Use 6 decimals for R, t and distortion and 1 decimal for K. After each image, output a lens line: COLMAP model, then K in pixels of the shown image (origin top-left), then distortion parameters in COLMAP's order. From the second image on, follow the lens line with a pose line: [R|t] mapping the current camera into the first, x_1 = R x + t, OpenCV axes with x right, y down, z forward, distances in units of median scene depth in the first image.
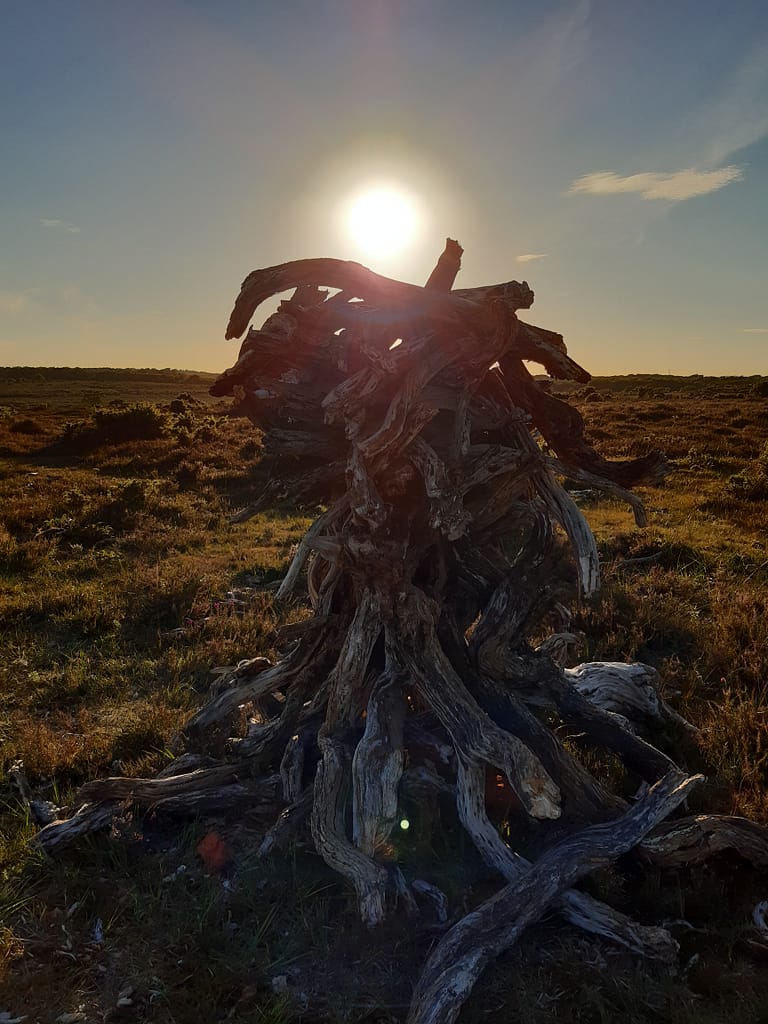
lens RADIAL K [[809.1, 0, 381.3], [0, 809.1, 530.5], [0, 0, 1]] dist [0.091911, -0.169686]
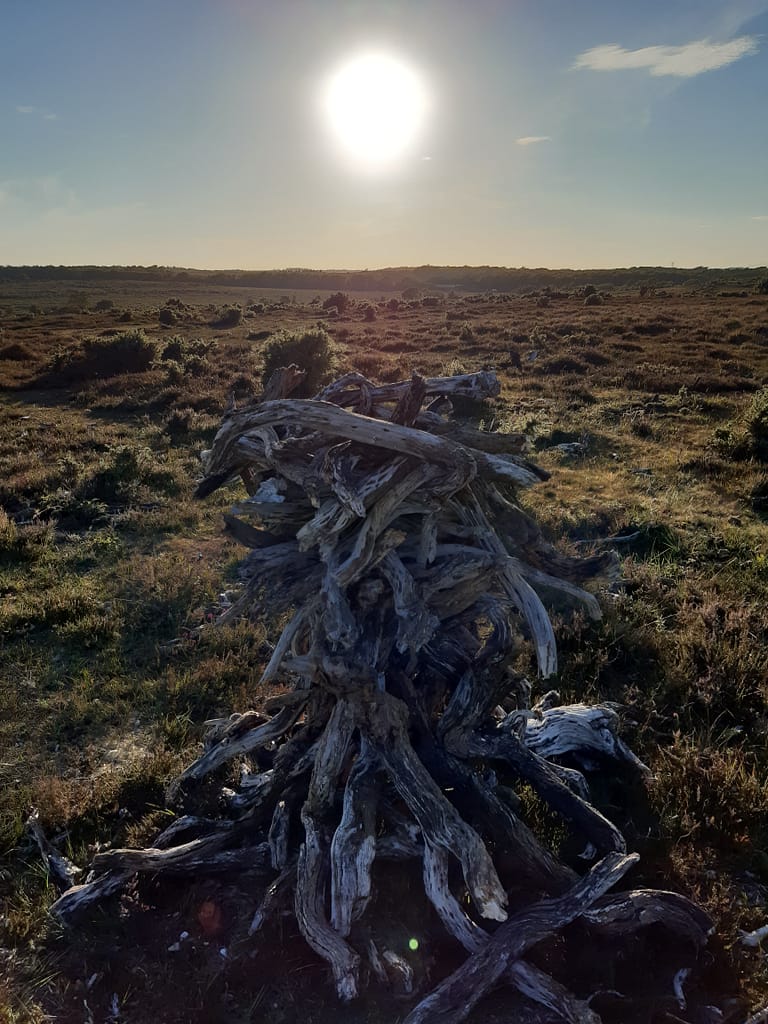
lens RADIAL K [[809.1, 0, 381.3], [0, 809.1, 530.5], [0, 0, 1]] dist [0.091911, -0.169686]
pose [[0.999945, -0.010261, 0.002280, 0.033938], [0.009887, 0.991798, 0.127429, -0.274528], [-0.003569, -0.127400, 0.991845, -0.065286]]
